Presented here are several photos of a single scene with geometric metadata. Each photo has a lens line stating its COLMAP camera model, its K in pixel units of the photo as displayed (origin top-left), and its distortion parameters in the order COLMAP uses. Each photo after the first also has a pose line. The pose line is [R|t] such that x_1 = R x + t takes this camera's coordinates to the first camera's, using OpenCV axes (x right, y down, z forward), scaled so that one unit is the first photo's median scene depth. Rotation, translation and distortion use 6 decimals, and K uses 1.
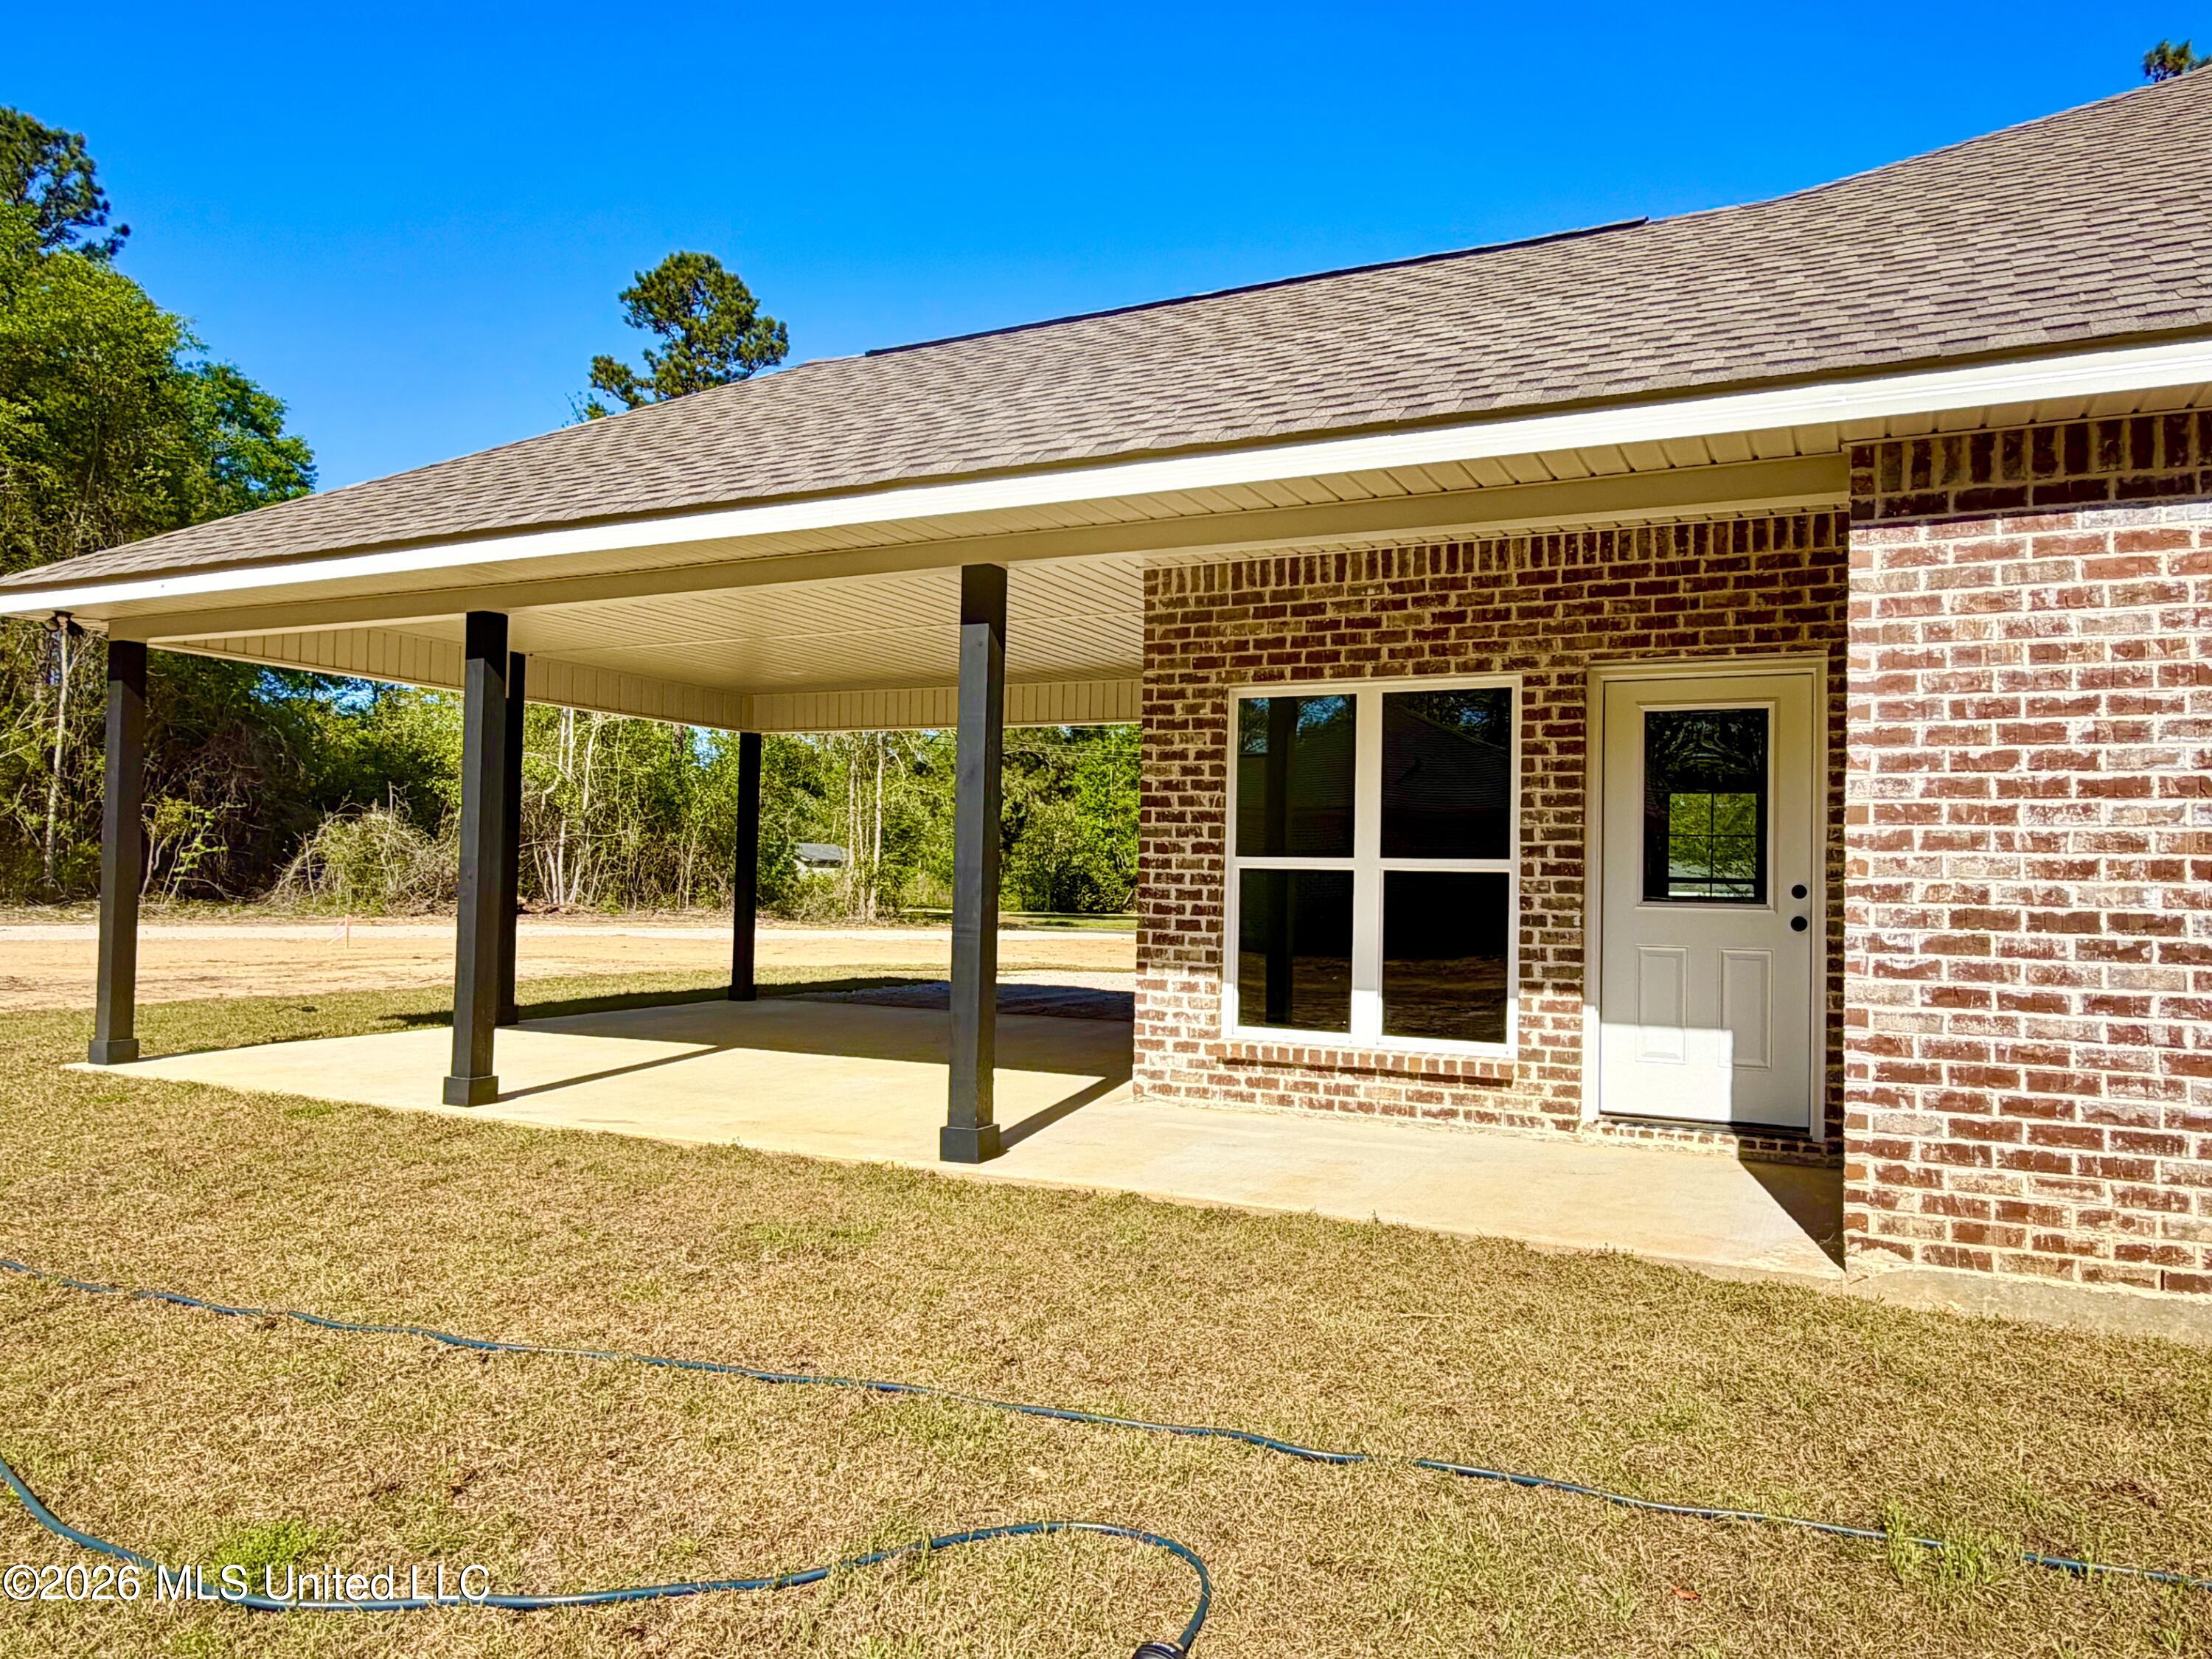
lens RADIAL K [[1500.1, 0, 1106.0], [0, 1500.1, 829.5], [0, 0, 1]] dist [0.001087, 0.000355]
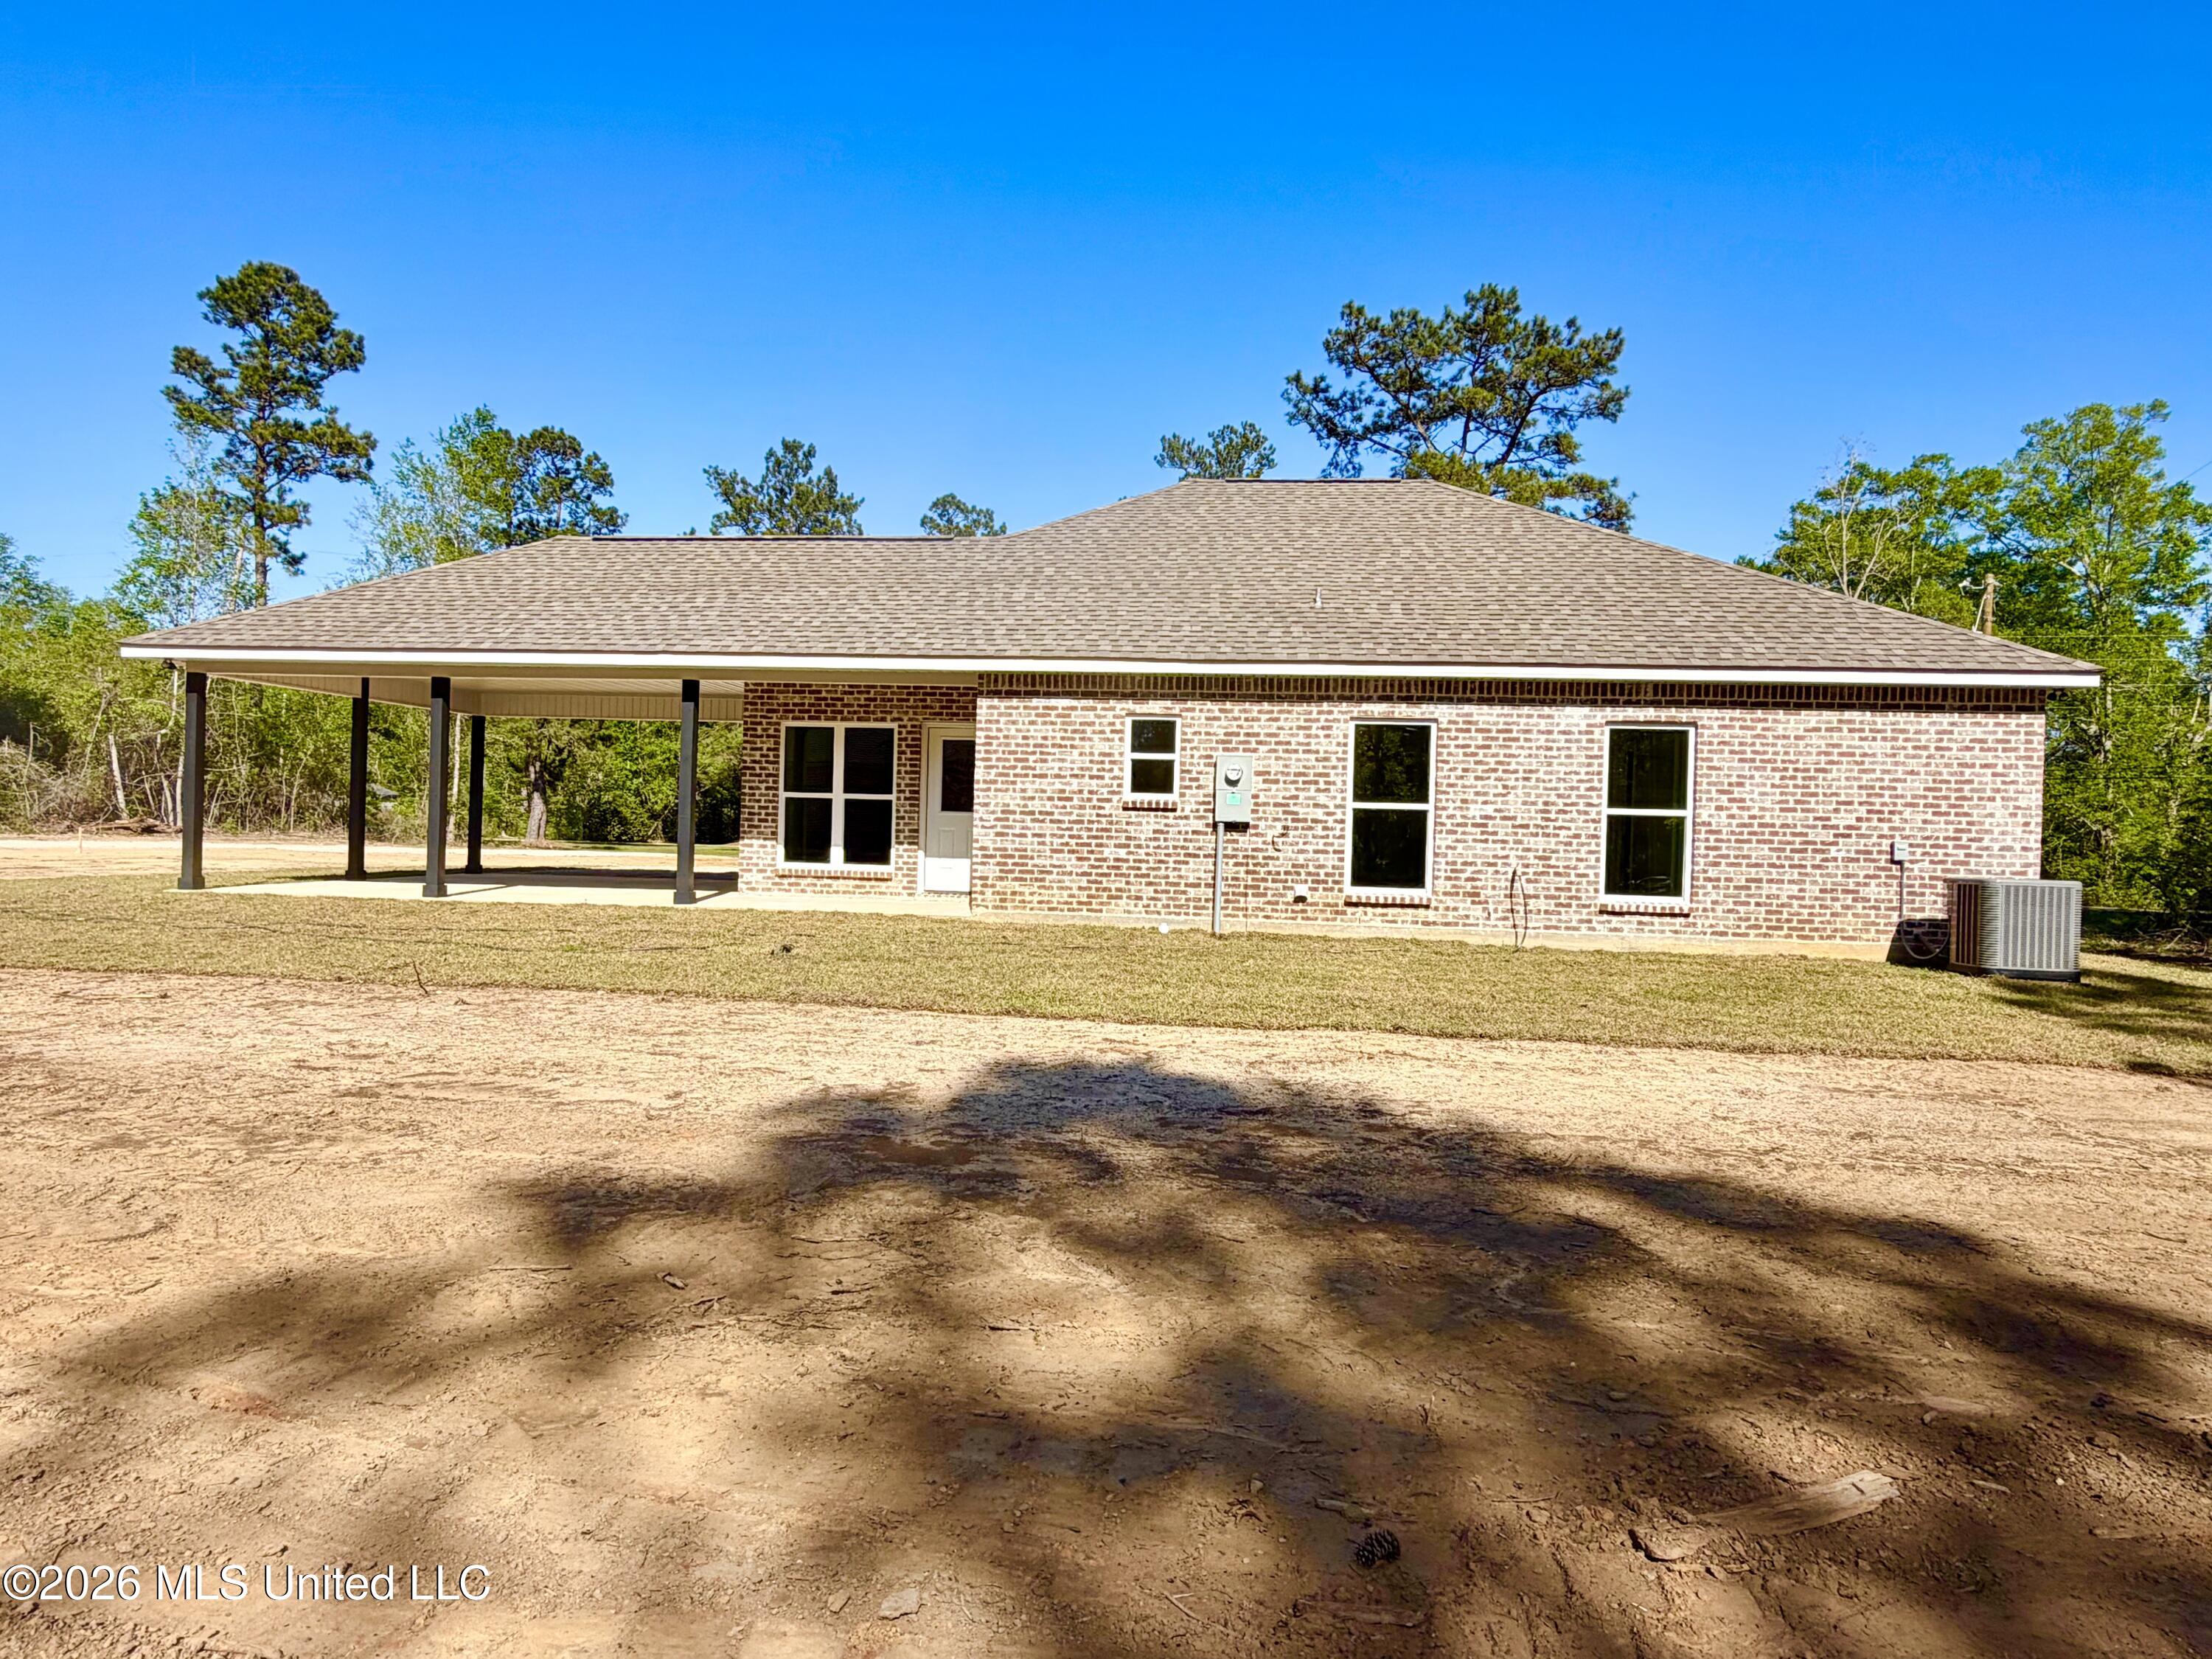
lens RADIAL K [[1324.4, 0, 1102.8], [0, 1324.4, 836.7], [0, 0, 1]] dist [-0.004930, 0.001727]
pose [[0.938089, 0.002972, 0.346382, -0.169569], [-0.019357, 0.998851, 0.043852, -0.013669], [-0.345853, -0.047841, 0.937068, -1.181243]]
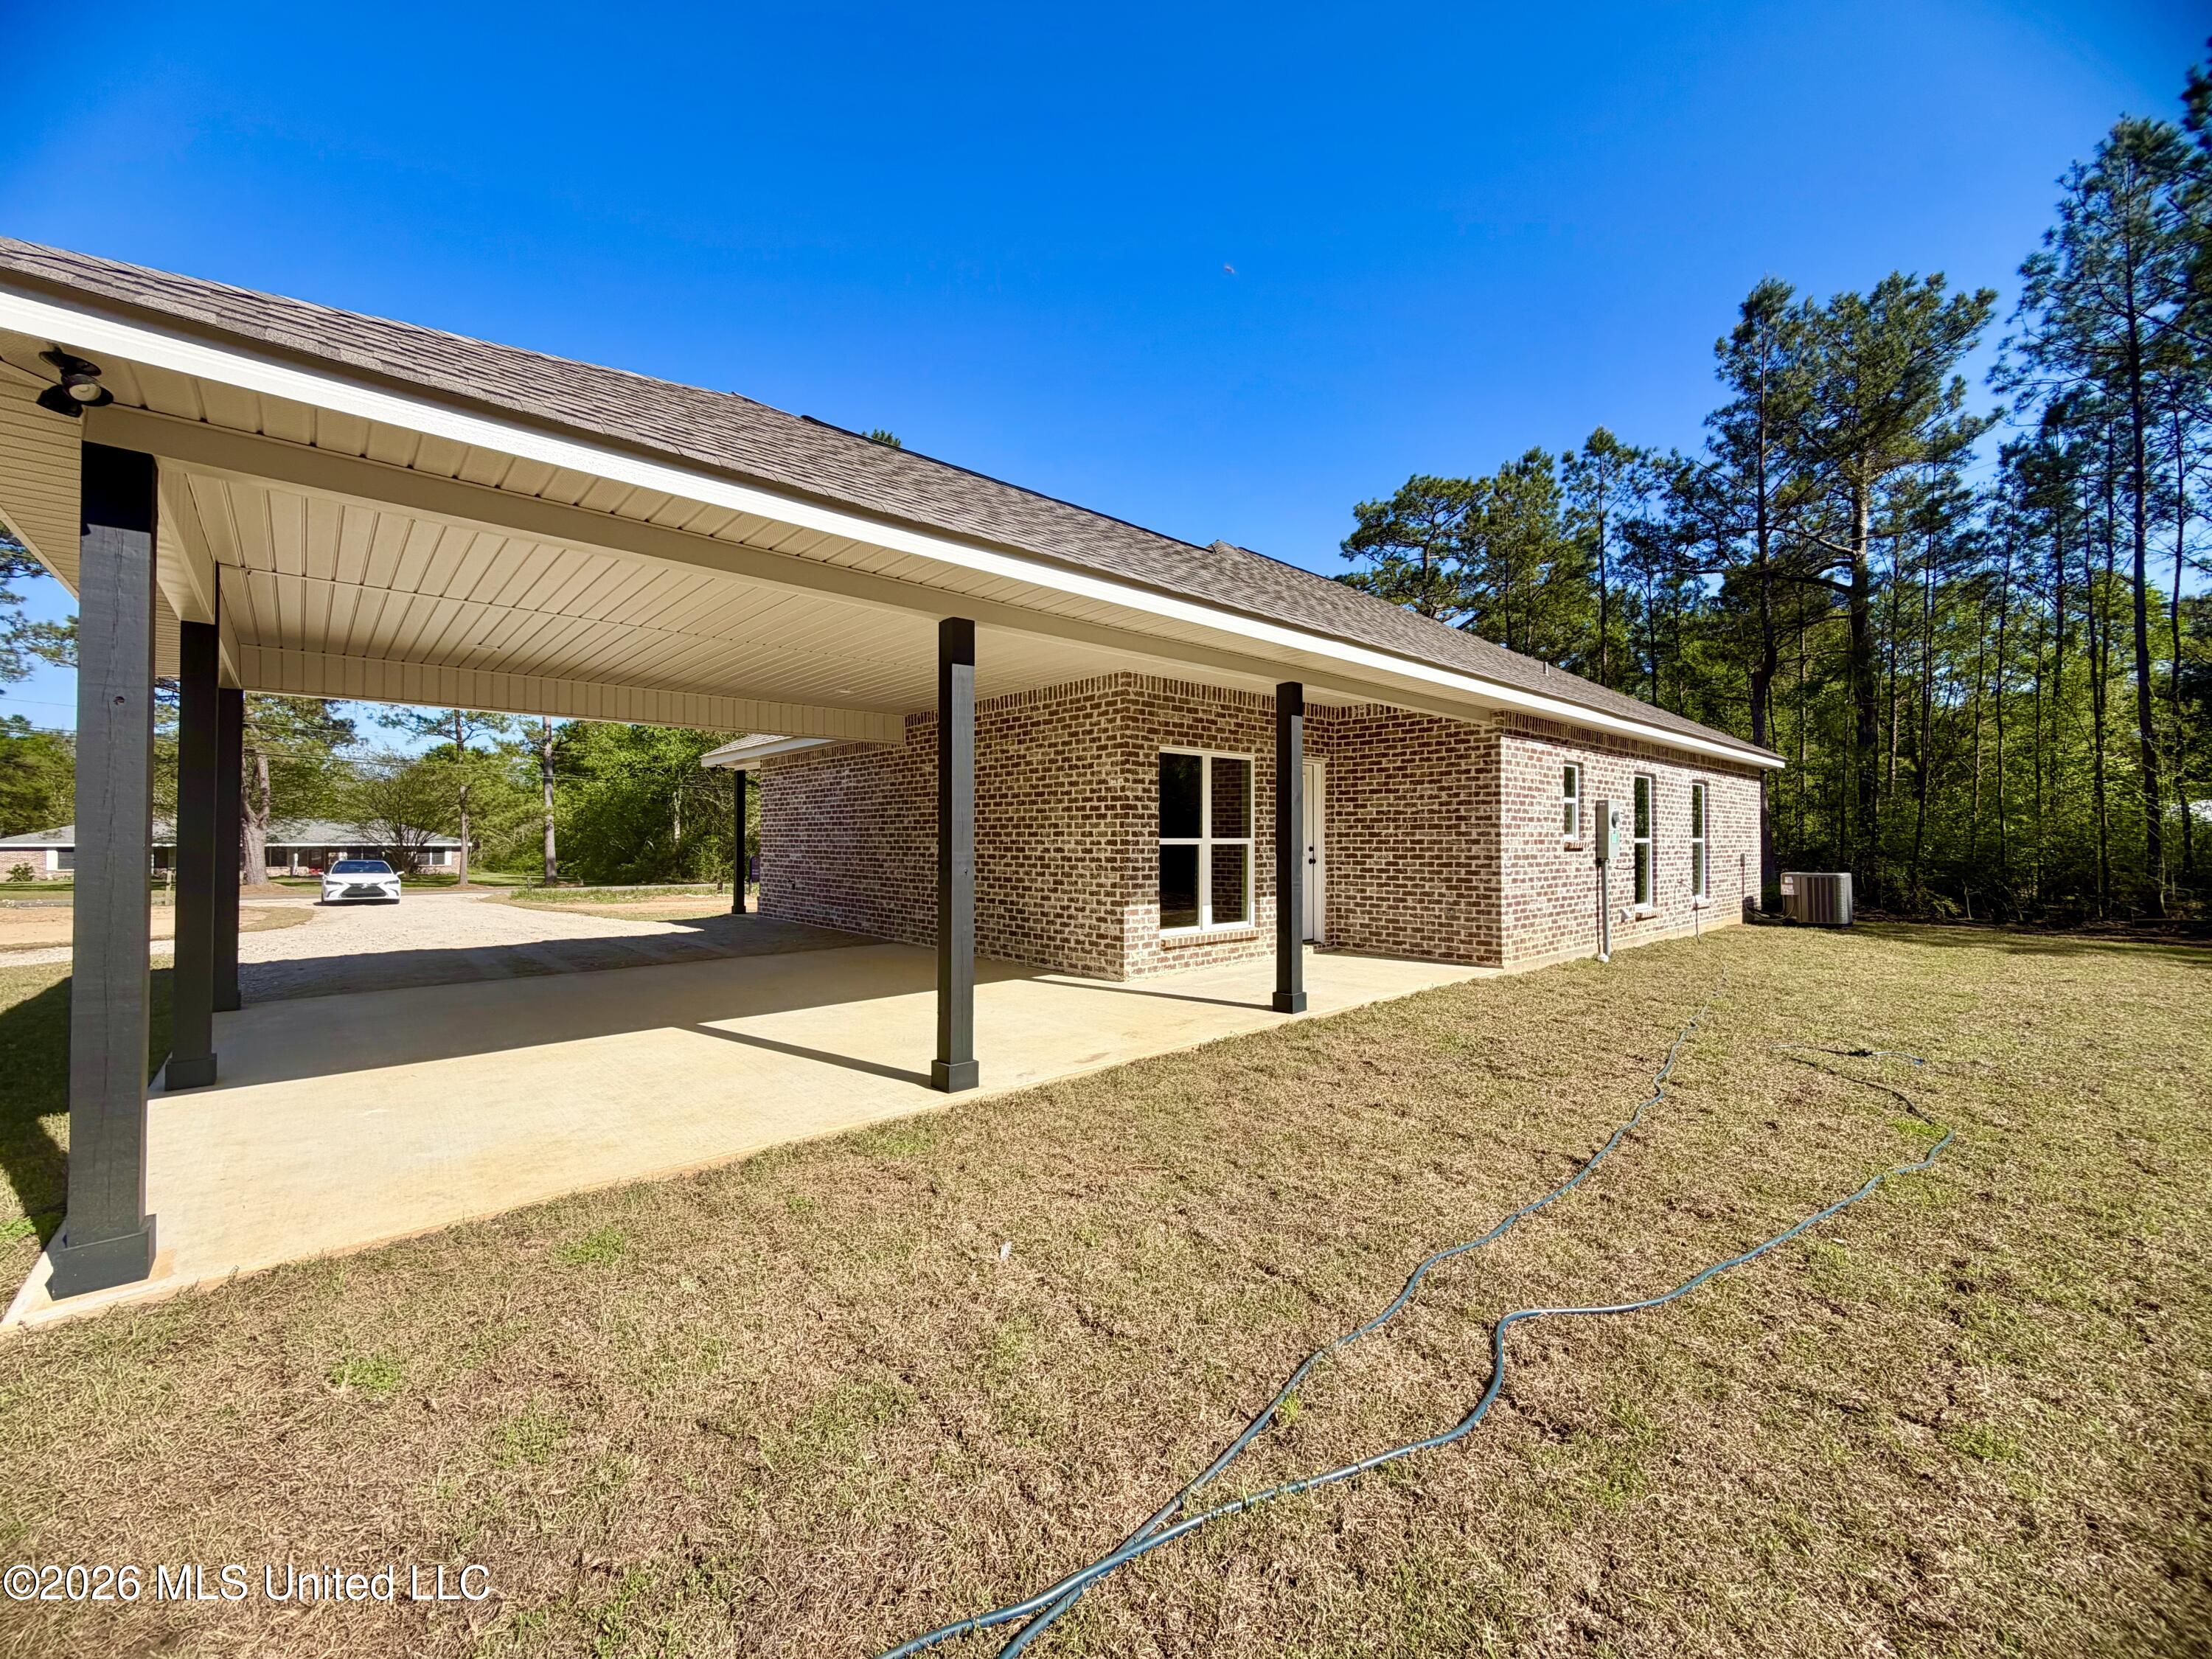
lens RADIAL K [[882.3, 0, 1101.2], [0, 882.3, 829.9], [0, 0, 1]] dist [0.001385, -0.000659]
pose [[0.360652, -0.007631, 0.932669, -0.952327], [-0.020386, 0.999663, 0.016063, -0.008184], [-0.932478, -0.024807, 0.360375, 0.680169]]
